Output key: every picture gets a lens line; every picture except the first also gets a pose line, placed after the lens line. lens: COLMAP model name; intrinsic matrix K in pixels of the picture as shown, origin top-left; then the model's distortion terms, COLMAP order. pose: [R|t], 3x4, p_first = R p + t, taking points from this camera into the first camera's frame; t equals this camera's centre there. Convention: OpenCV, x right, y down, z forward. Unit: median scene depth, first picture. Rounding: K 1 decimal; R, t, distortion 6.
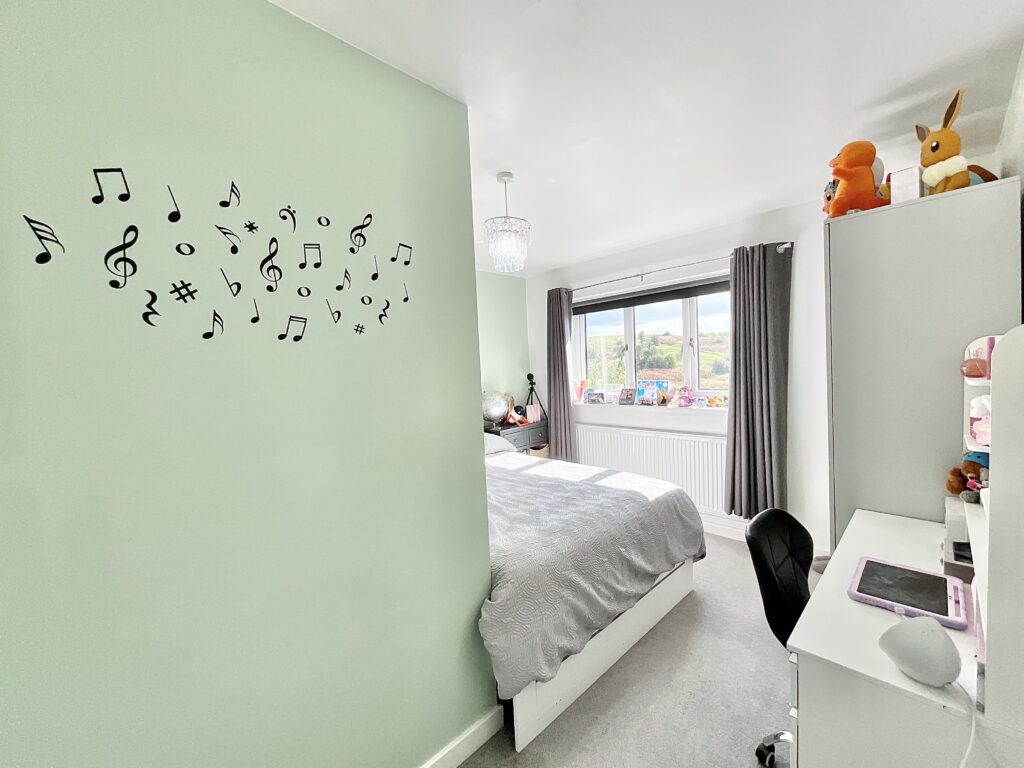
lens RADIAL K [[419.5, 0, 512.0], [0, 419.5, 384.0], [0, 0, 1]] dist [0.000513, 0.000060]
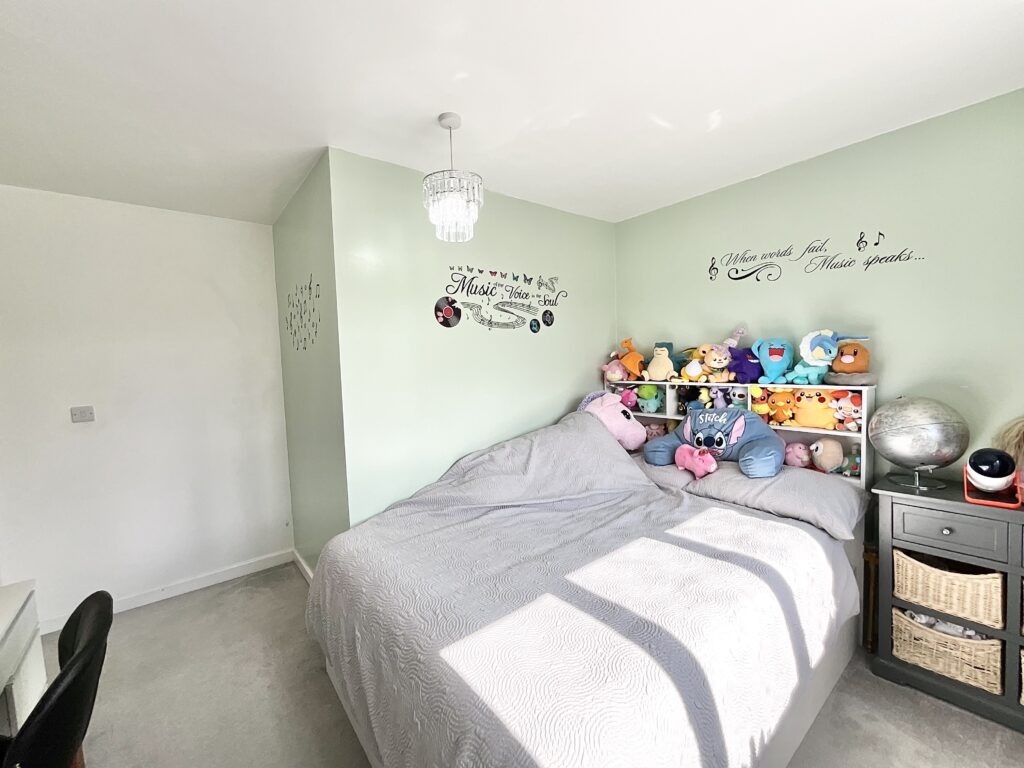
lens RADIAL K [[419.5, 0, 512.0], [0, 419.5, 384.0], [0, 0, 1]] dist [0.000513, 0.000060]
pose [[-0.086303, 0.106613, -0.990548, 0.475187], [-0.004236, 0.994209, 0.107376, -0.049659], [0.996260, 0.013463, -0.085352, 0.700529]]
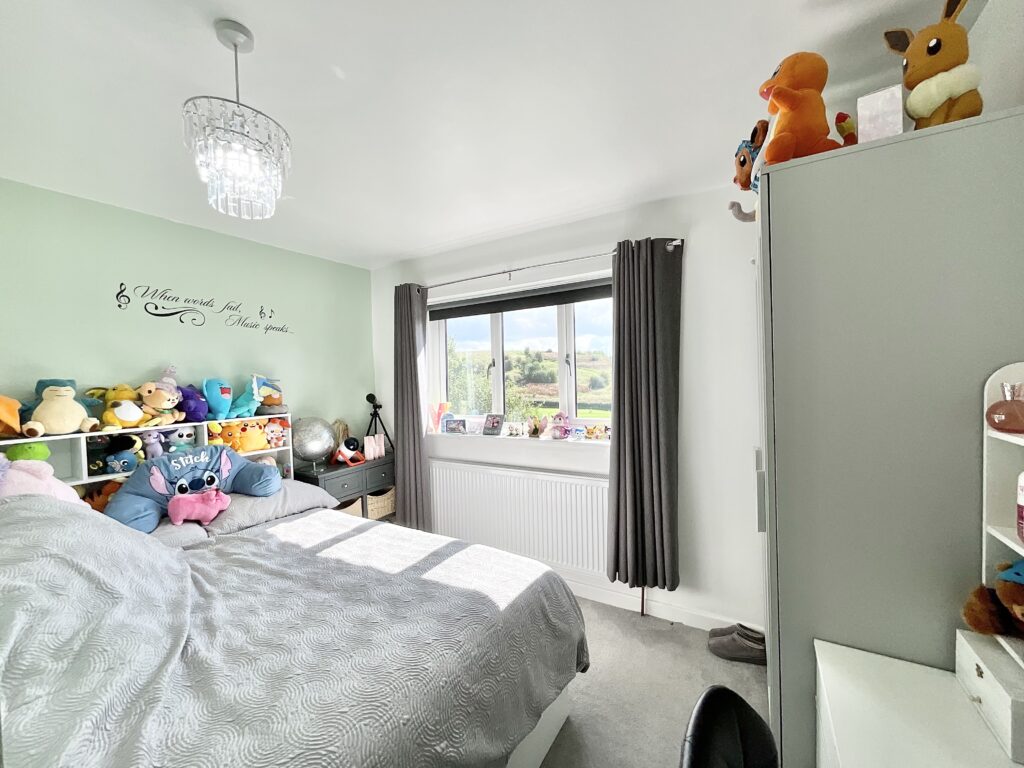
lens RADIAL K [[411.7, 0, 512.0], [0, 411.7, 384.0], [0, 0, 1]] dist [0.000799, 0.000033]
pose [[0.966040, 0.012712, 0.258081, 0.114372], [-0.004679, 0.999486, -0.031715, -0.024054], [-0.258351, 0.029430, 0.965603, 0.251861]]
